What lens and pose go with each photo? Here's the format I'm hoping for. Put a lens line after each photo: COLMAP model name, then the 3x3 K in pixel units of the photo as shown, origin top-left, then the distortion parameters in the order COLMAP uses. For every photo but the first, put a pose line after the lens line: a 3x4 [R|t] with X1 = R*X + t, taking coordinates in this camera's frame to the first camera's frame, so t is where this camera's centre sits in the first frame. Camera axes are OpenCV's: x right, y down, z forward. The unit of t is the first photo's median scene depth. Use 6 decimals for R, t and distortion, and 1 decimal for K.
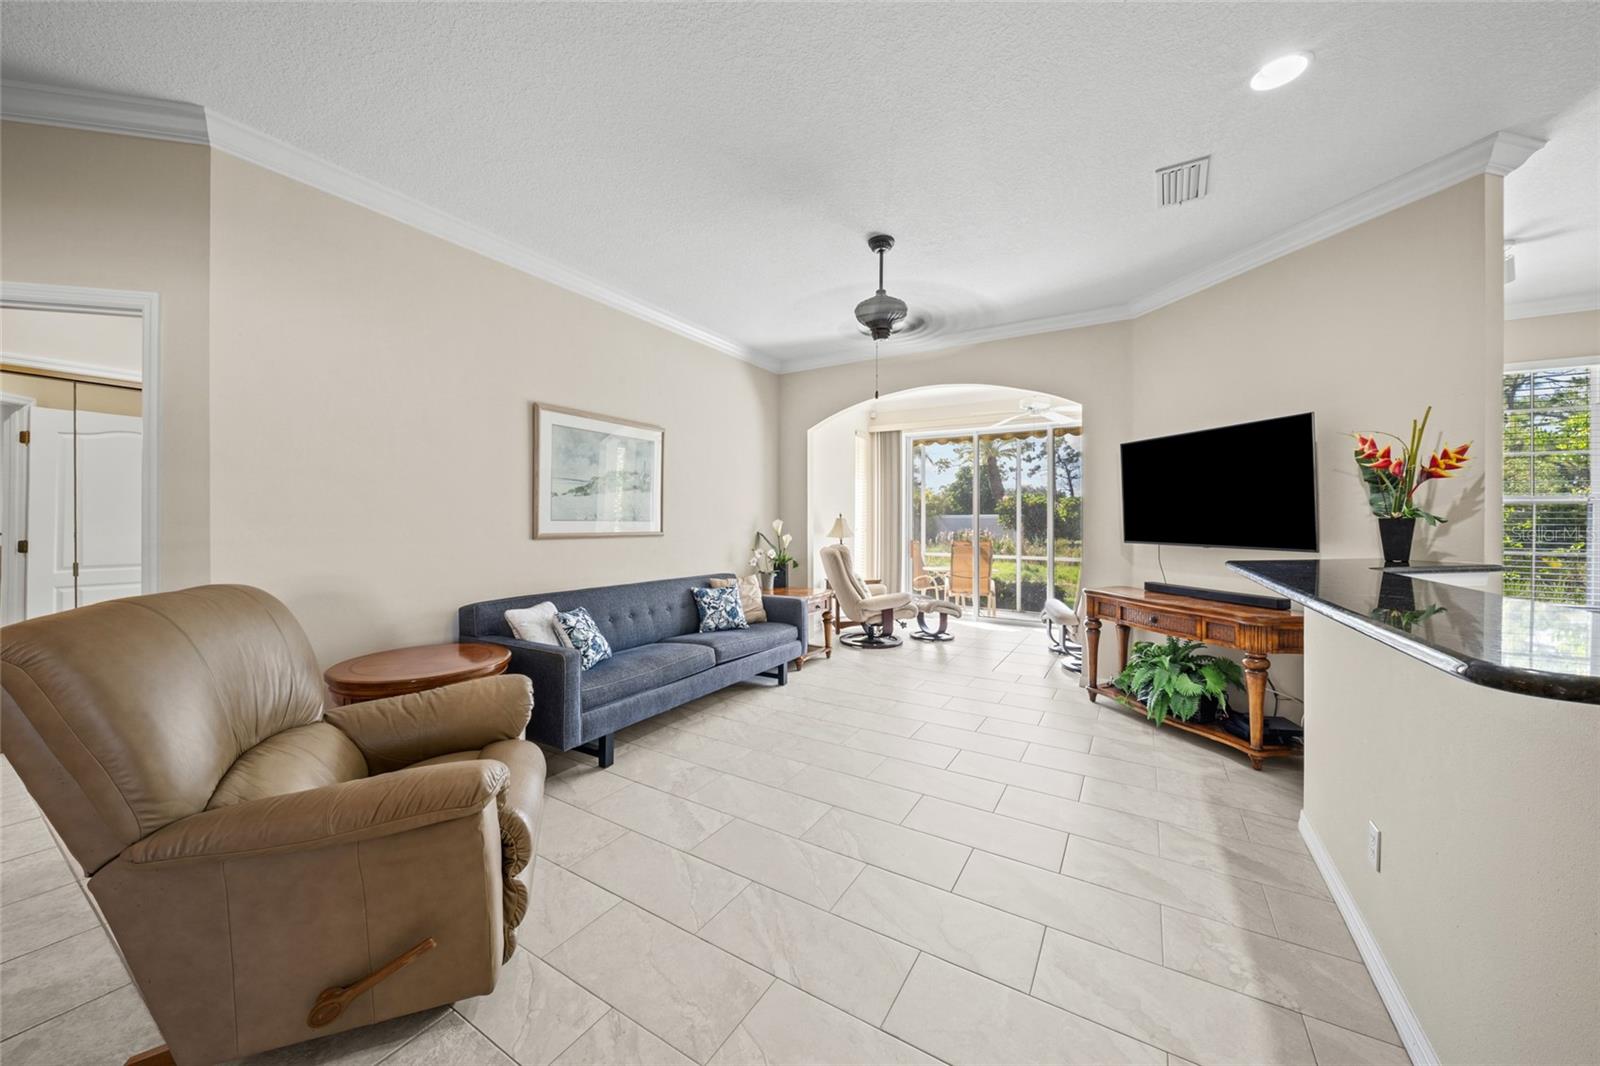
lens RADIAL K [[565.4, 0, 801.3], [0, 565.4, 521.0], [0, 0, 1]] dist [-0.000857, -0.000209]
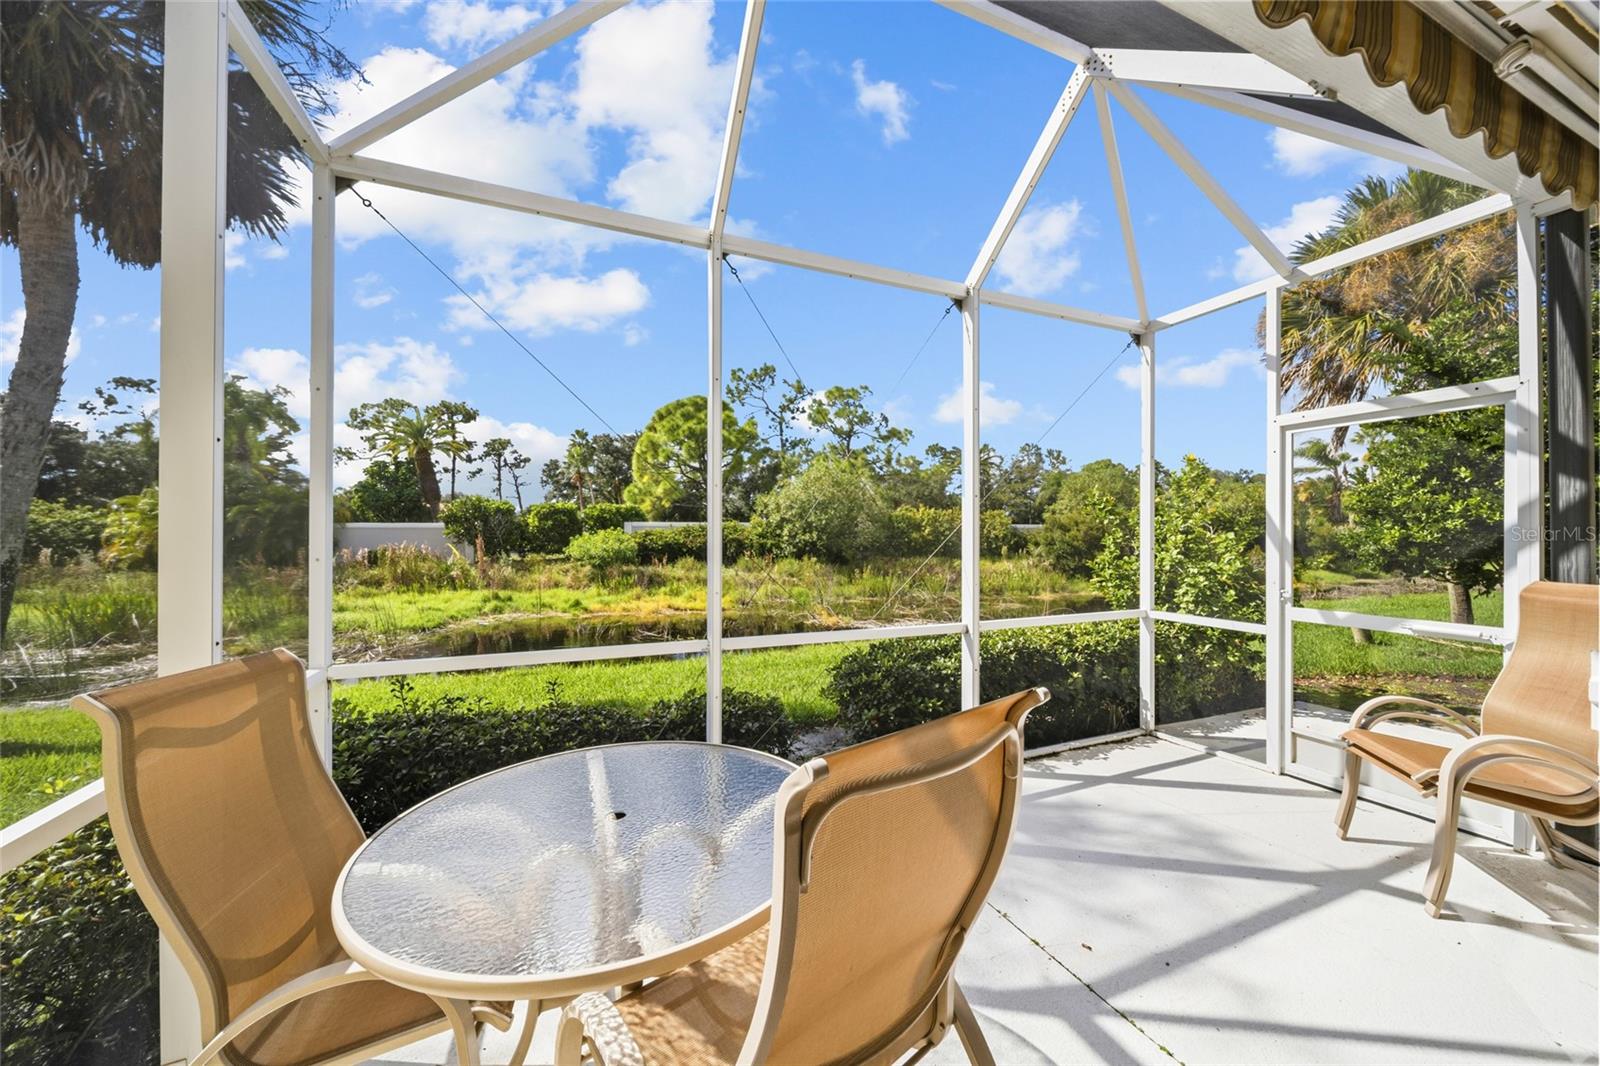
lens RADIAL K [[559.0, 0, 800.0], [0, 559.0, 533.0], [0, 0, 1]] dist [-0.000517, -0.000285]
pose [[0.593900, -0.000781, 0.804539, 0.466489], [-0.000531, 0.999999, 0.001363, 0.009292], [-0.804539, -0.001237, 0.593899, 2.210690]]
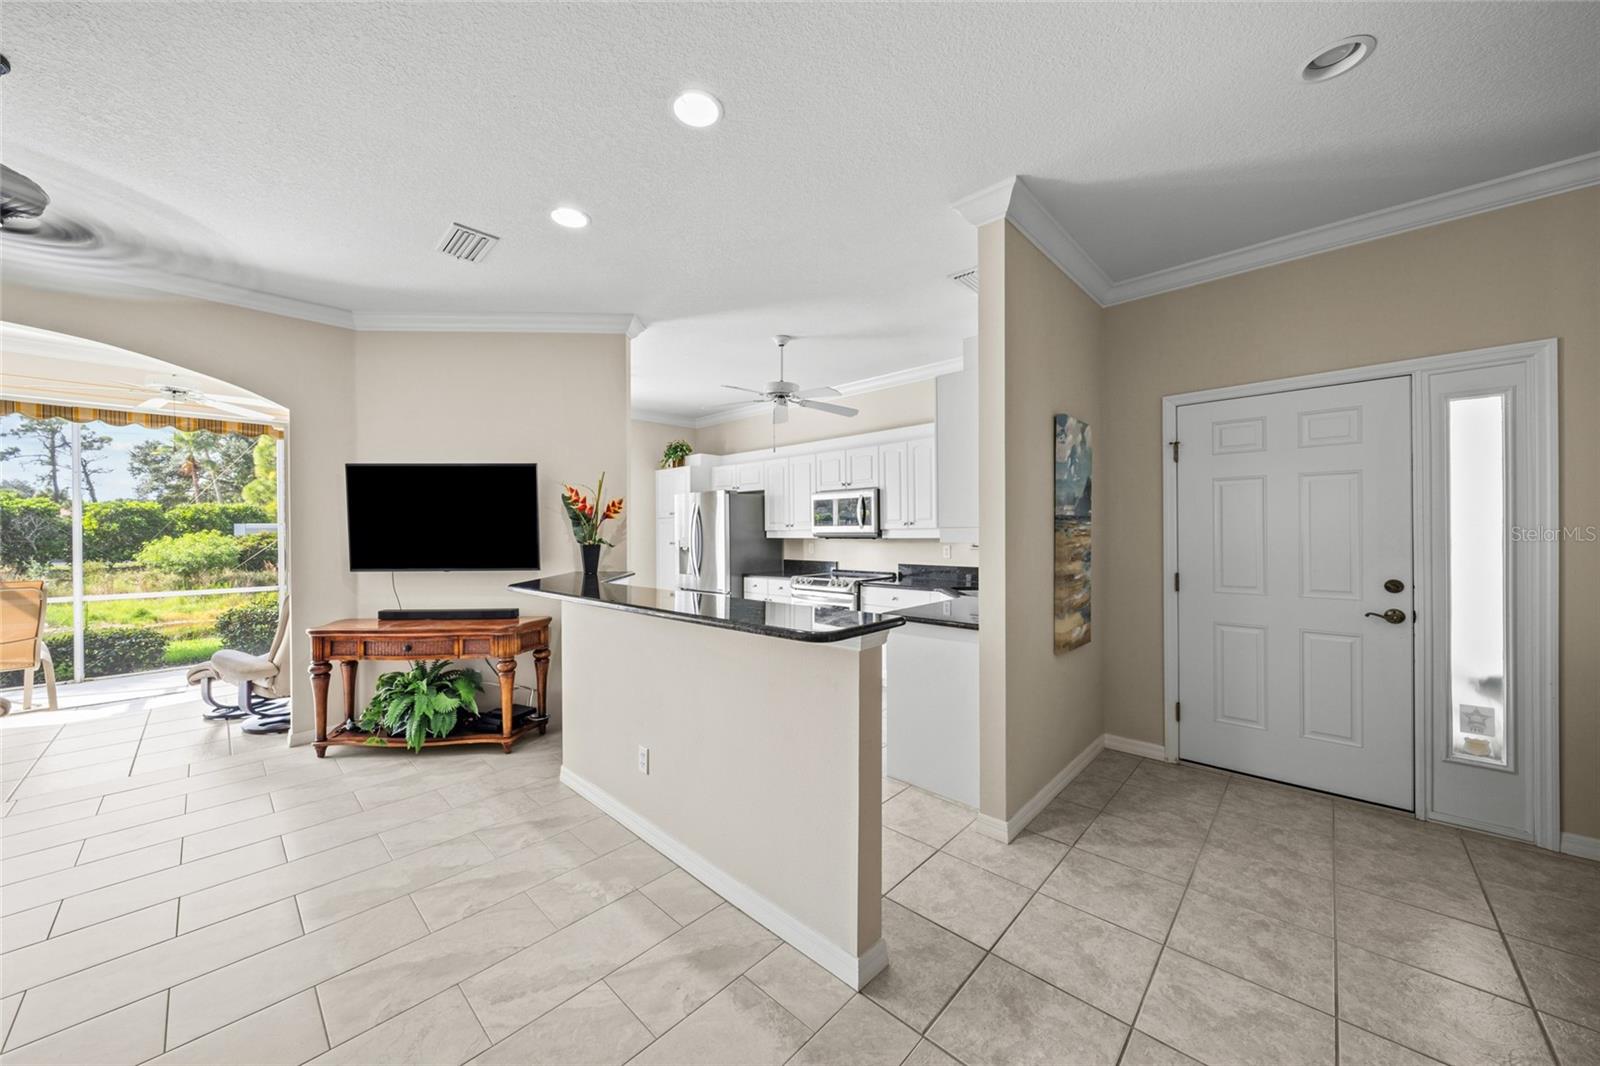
lens RADIAL K [[559.0, 0, 800.0], [0, 559.0, 533.0], [0, 0, 1]] dist [-0.000517, -0.000285]
pose [[0.209862, -0.009853, 0.977681, -0.206218], [0.006414, 0.999942, 0.008700, -0.034980], [-0.977710, 0.004445, 0.209913, 0.120344]]
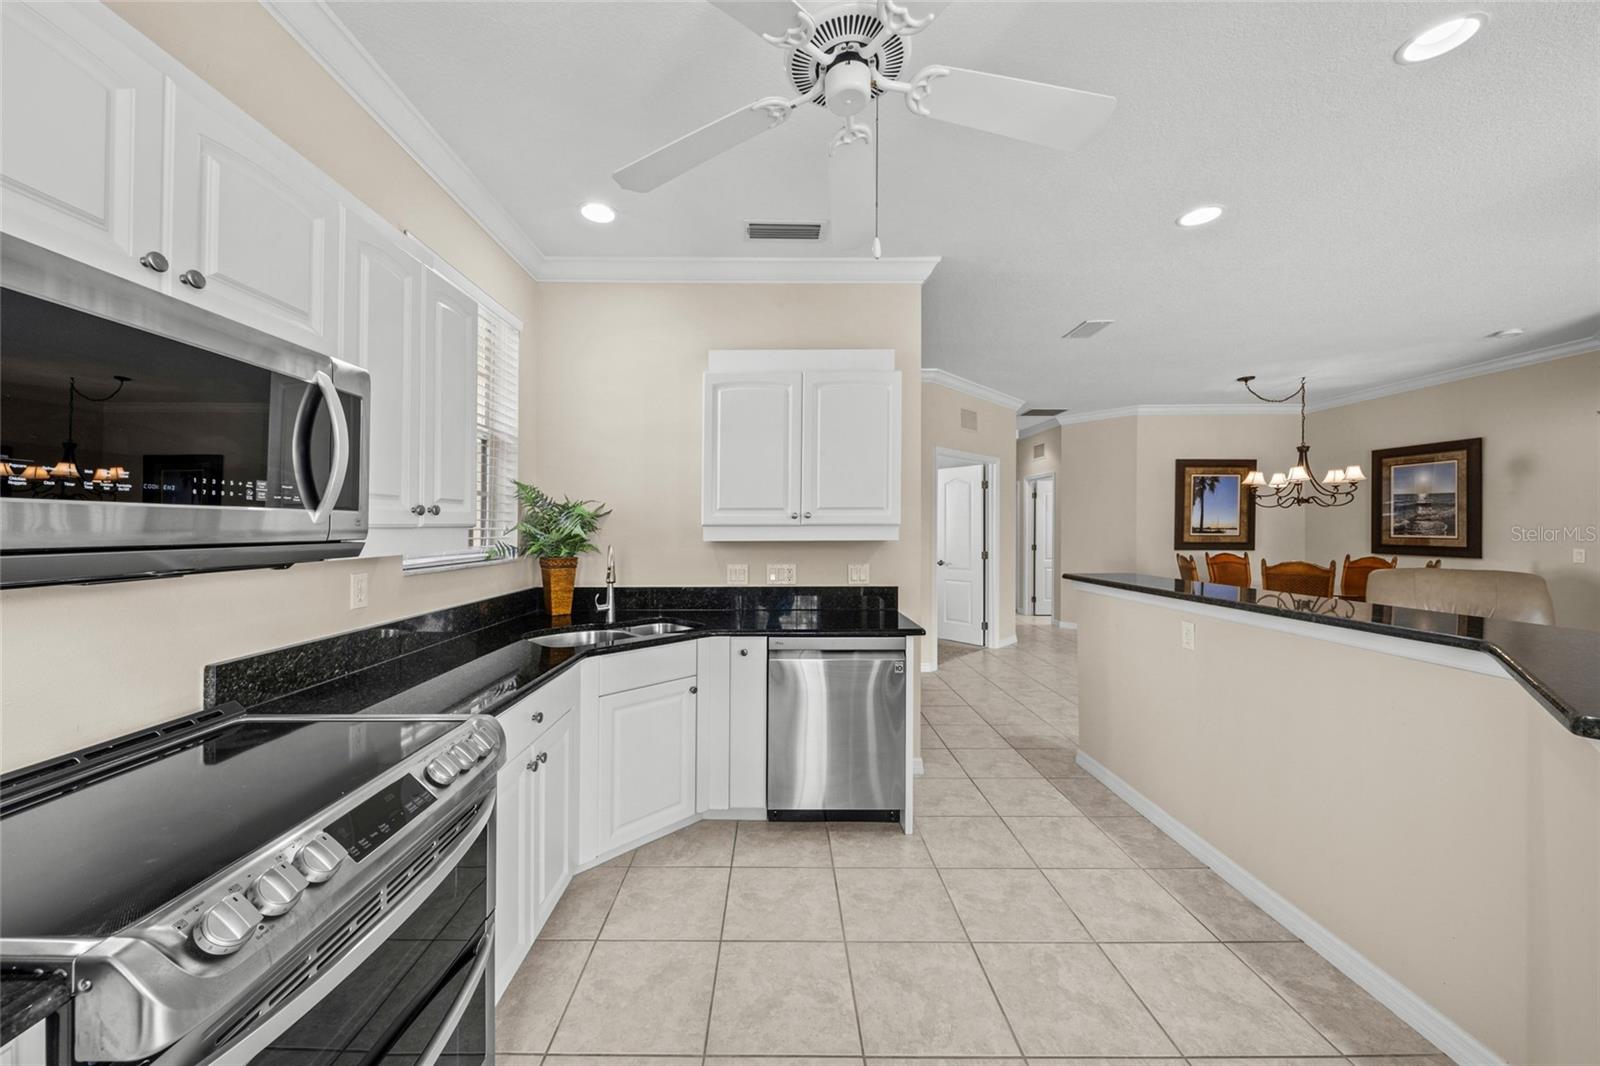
lens RADIAL K [[569.2, 0, 776.0], [0, 569.2, 518.4], [0, 0, 1]] dist [-0.000623, -0.000091]
pose [[-0.859567, -0.010047, -0.510925, 1.329910], [-0.000365, 0.999819, -0.019048, -0.028481], [0.511024, -0.016187, -0.859414, 0.759157]]
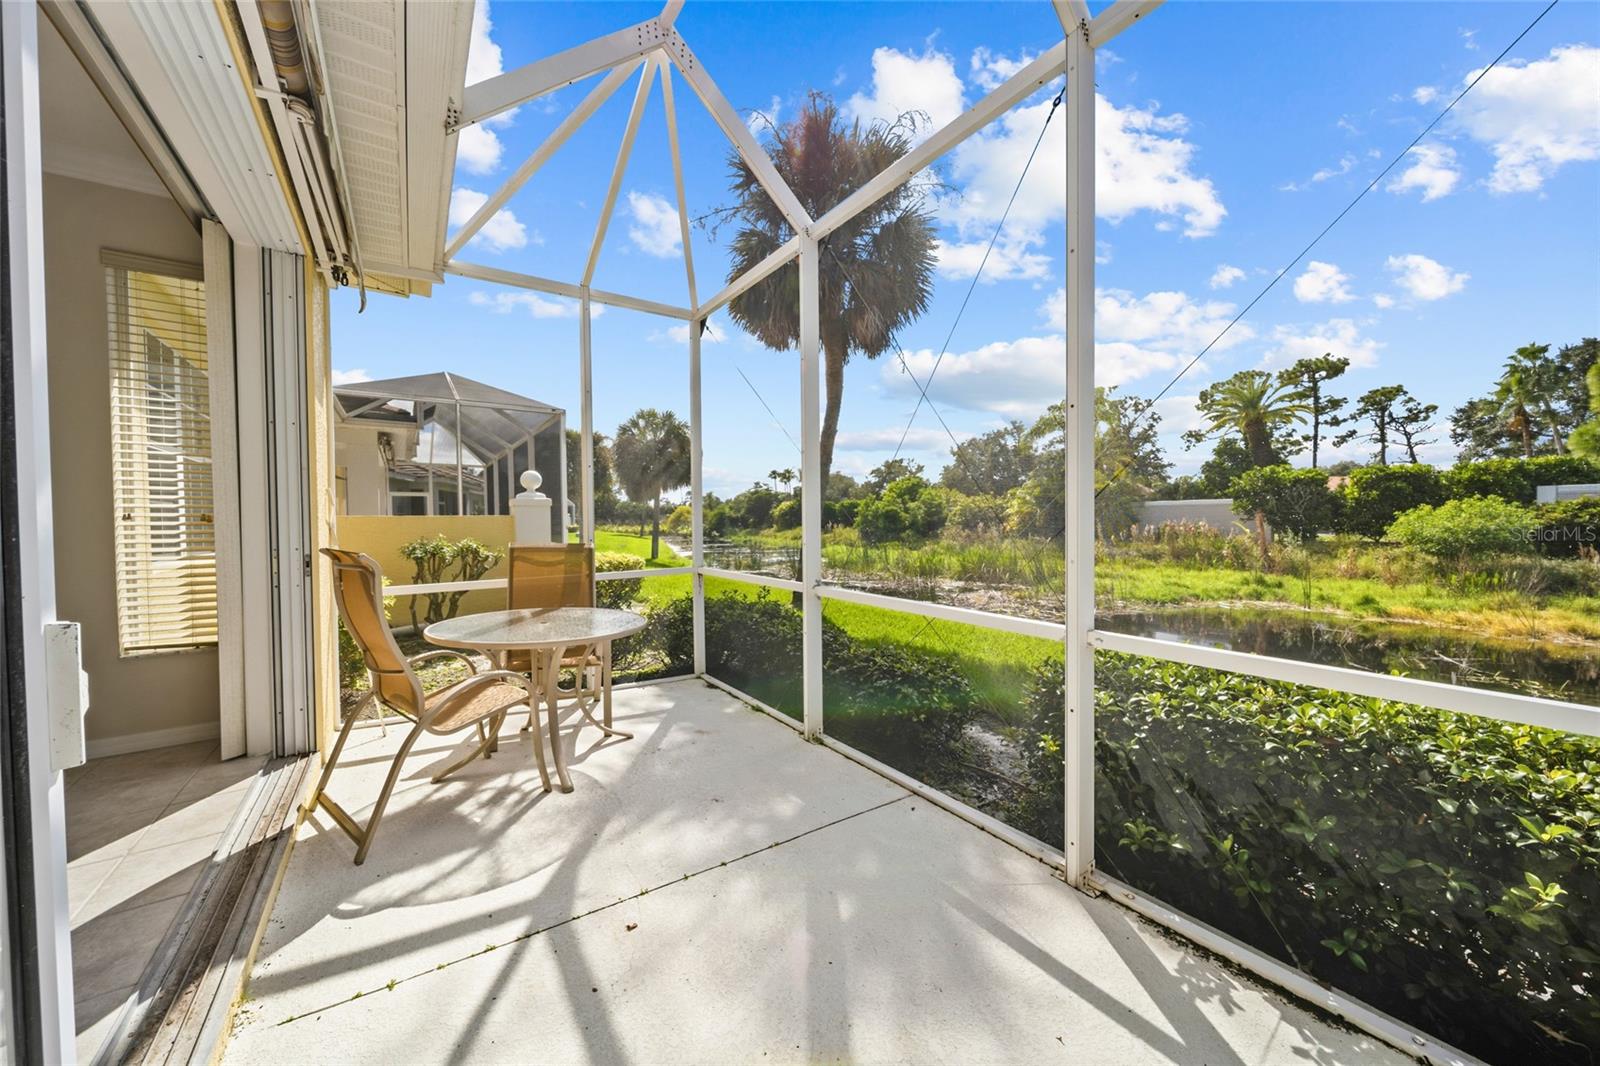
lens RADIAL K [[559.0, 0, 800.0], [0, 559.0, 533.0], [0, 0, 1]] dist [-0.000517, -0.000285]
pose [[0.917865, -0.000403, -0.396893, 1.476862], [0.012550, 0.999529, 0.028008, 0.058447], [0.396694, -0.030689, 0.917438, 1.915231]]
